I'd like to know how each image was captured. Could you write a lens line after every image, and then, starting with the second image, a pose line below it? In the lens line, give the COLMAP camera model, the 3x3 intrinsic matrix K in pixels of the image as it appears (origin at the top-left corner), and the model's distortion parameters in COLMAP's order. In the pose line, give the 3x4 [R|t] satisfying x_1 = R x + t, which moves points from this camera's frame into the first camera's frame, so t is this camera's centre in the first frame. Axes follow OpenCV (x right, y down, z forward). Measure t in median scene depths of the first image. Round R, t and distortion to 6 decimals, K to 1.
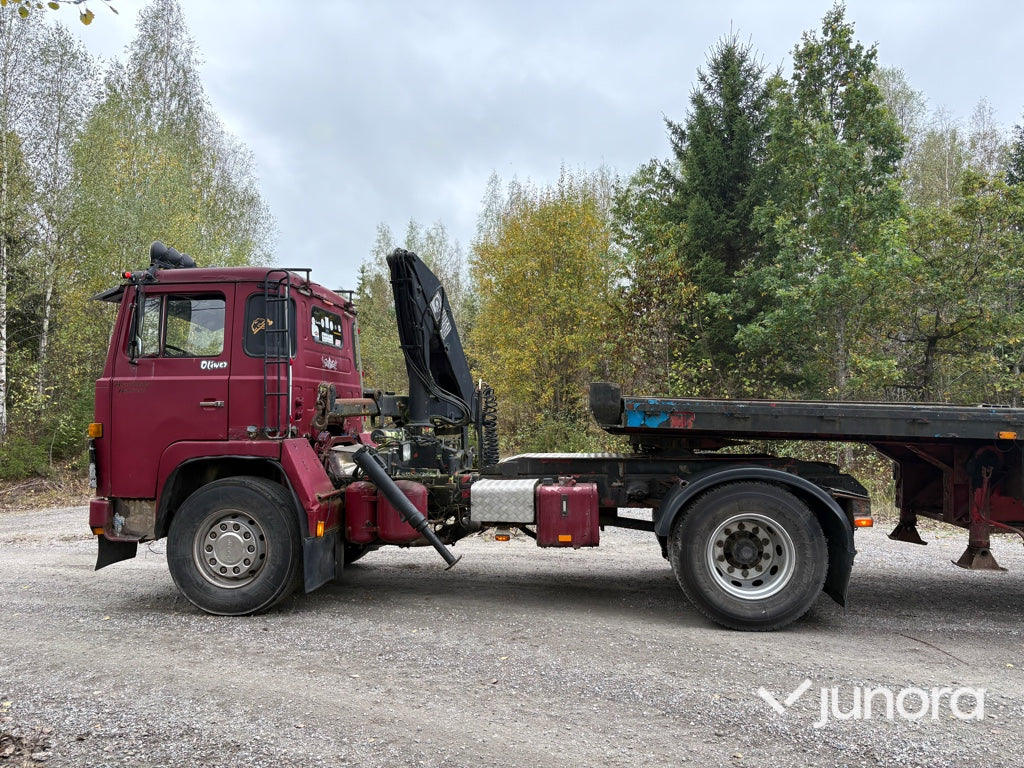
lens RADIAL K [[775.2, 0, 511.0], [0, 775.2, 378.0], [0, 0, 1]] dist [0.030167, -0.023309]
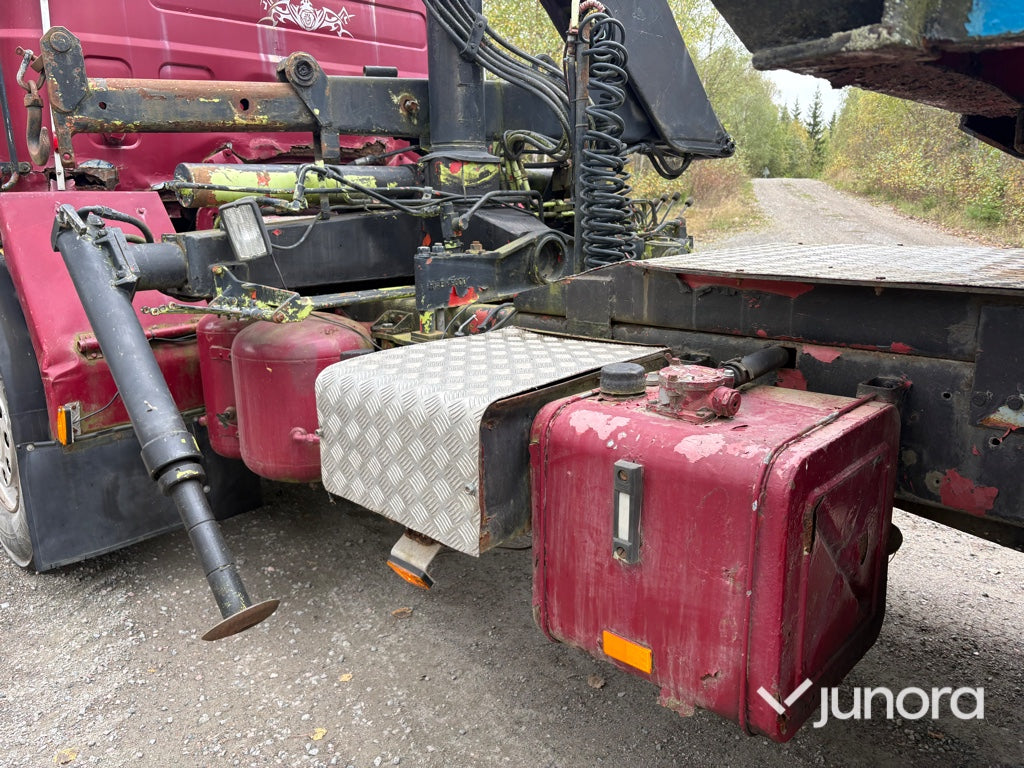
lens RADIAL K [[775.2, 0, 502.5], [0, 775.2, 381.4], [0, 0, 1]] dist [0.030167, -0.023309]
pose [[0.791836, 0.136083, -0.595380, 0.145161], [0.044003, 0.959614, 0.277856, 0.065015], [0.609147, -0.246215, 0.753869, 0.750680]]
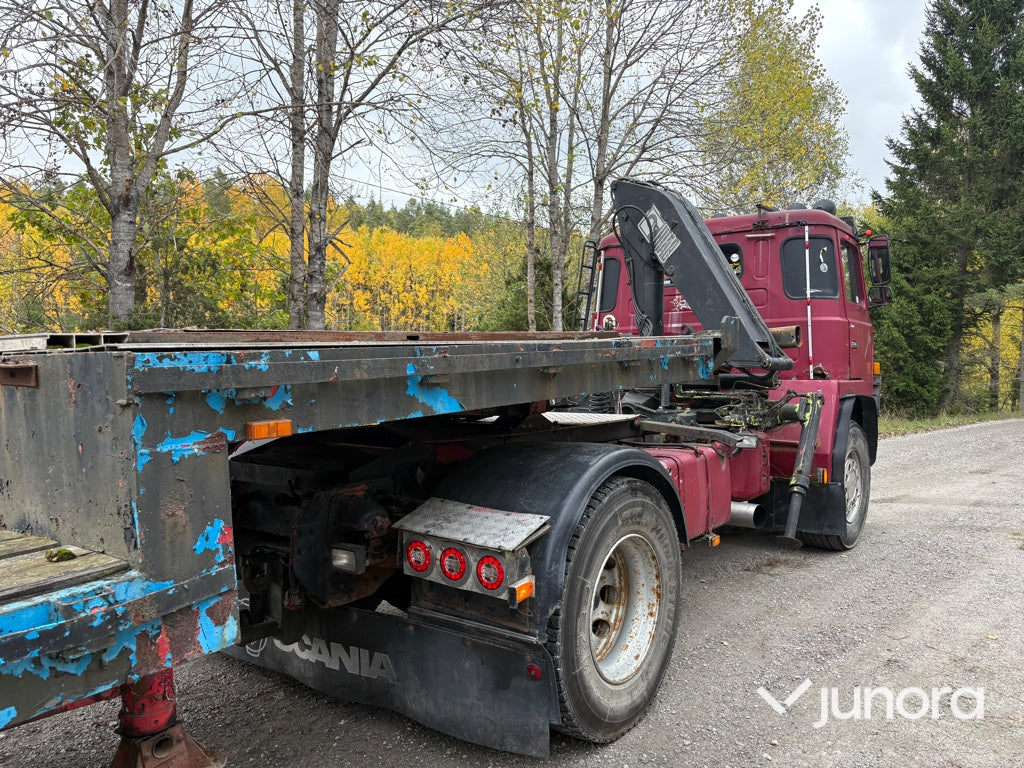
lens RADIAL K [[775.2, 0, 508.5], [0, 775.2, 383.8], [0, 0, 1]] dist [0.030167, -0.023309]
pose [[-0.505673, 0.029774, -0.862211, 0.751968], [0.059726, 0.998215, -0.000558, 0.070530], [0.860655, -0.051779, -0.506549, 1.384570]]
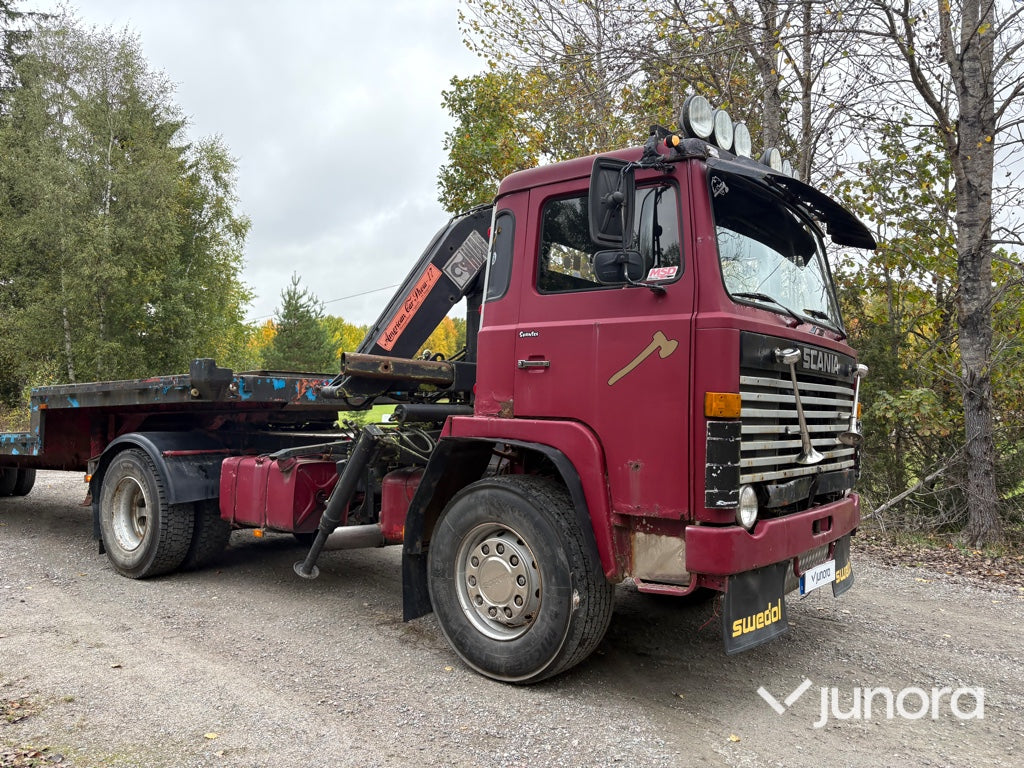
lens RADIAL K [[775.2, 0, 519.4], [0, 775.2, 379.8], [0, 0, 1]] dist [0.030167, -0.023309]
pose [[-0.855332, 0.010098, 0.517983, -0.620338], [-0.043190, 0.994940, -0.090714, 0.115456], [-0.516278, -0.099962, -0.850567, 1.788242]]
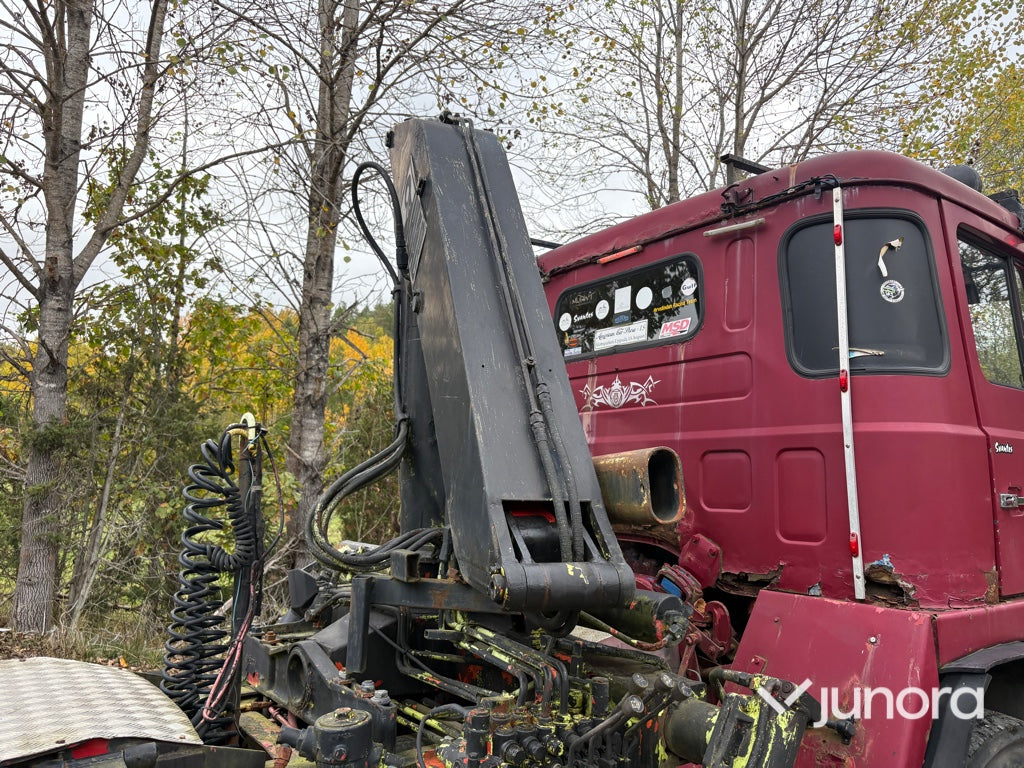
lens RADIAL K [[775.2, 0, 518.1], [0, 775.2, 382.7], [0, 0, 1]] dist [0.030167, -0.023309]
pose [[-0.733968, -0.088536, -0.673388, 0.099285], [0.027014, 0.986877, -0.159197, 0.044617], [0.678646, -0.135036, -0.721945, 1.376742]]
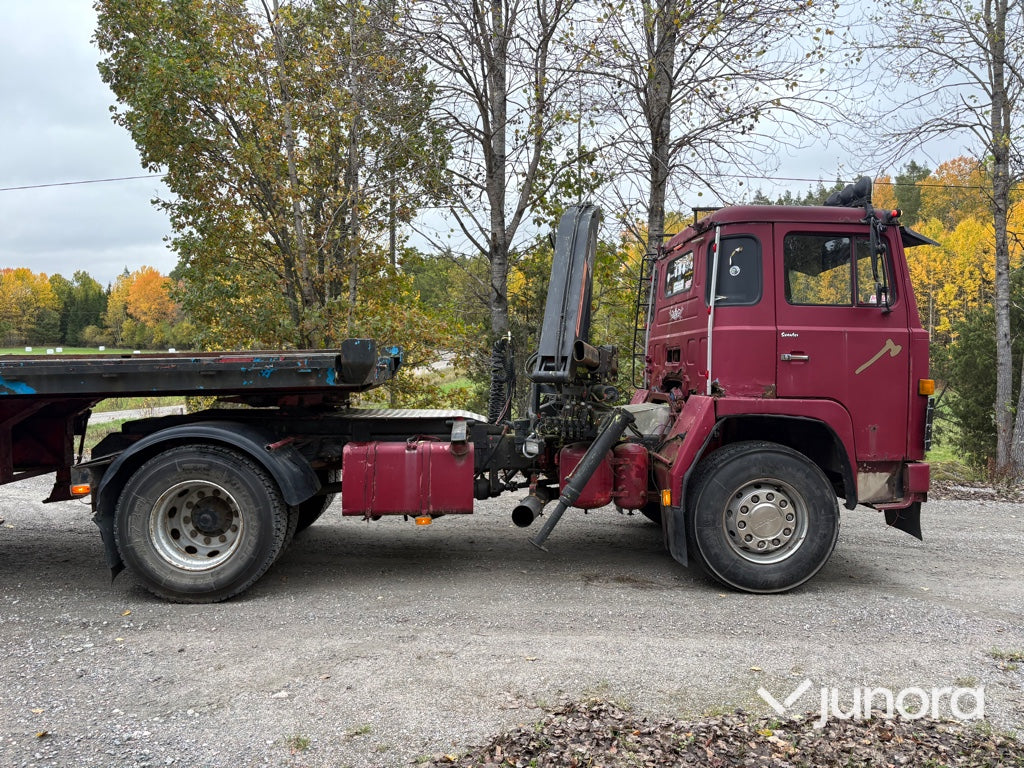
lens RADIAL K [[775.2, 0, 520.5], [0, 775.2, 388.7], [0, 0, 1]] dist [0.030167, -0.023309]
pose [[-0.984538, 0.001122, -0.175166, 0.115492], [0.006105, 0.999592, -0.027912, 0.101267], [0.175064, -0.028550, -0.984143, 2.022370]]
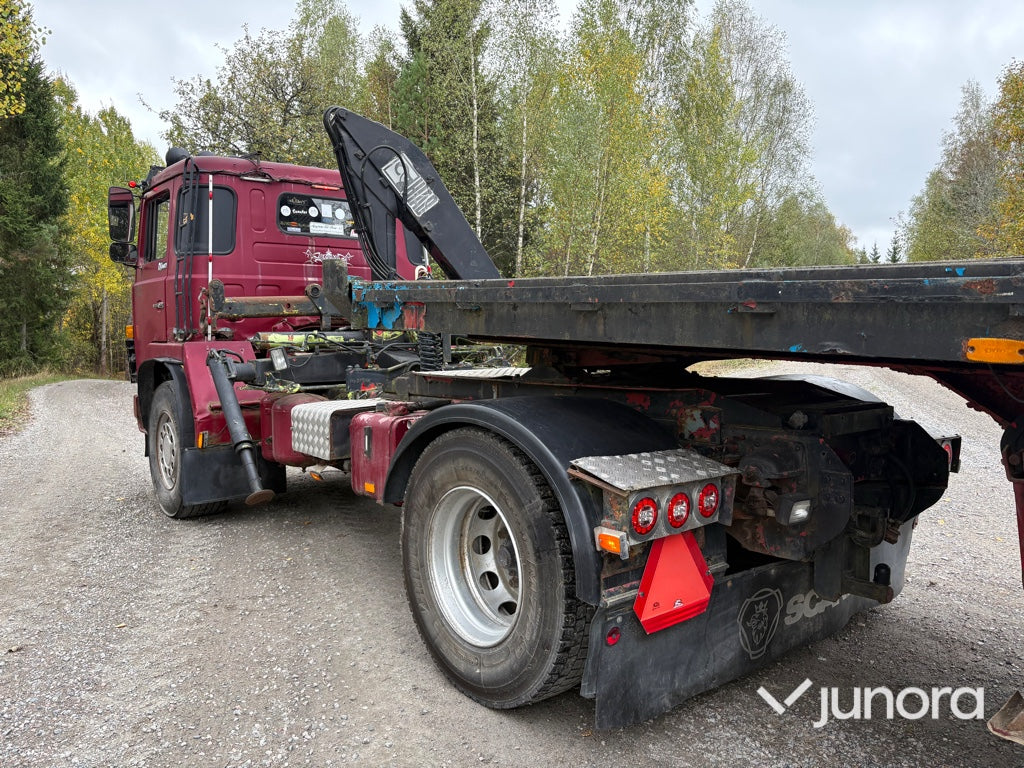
lens RADIAL K [[775.2, 0, 515.7], [0, 775.2, 385.2], [0, 0, 1]] dist [0.030167, -0.023309]
pose [[0.723515, 0.048973, -0.688570, 0.580265], [0.039285, 0.992943, 0.111899, 0.037394], [0.689190, -0.108011, 0.716485, 0.539312]]
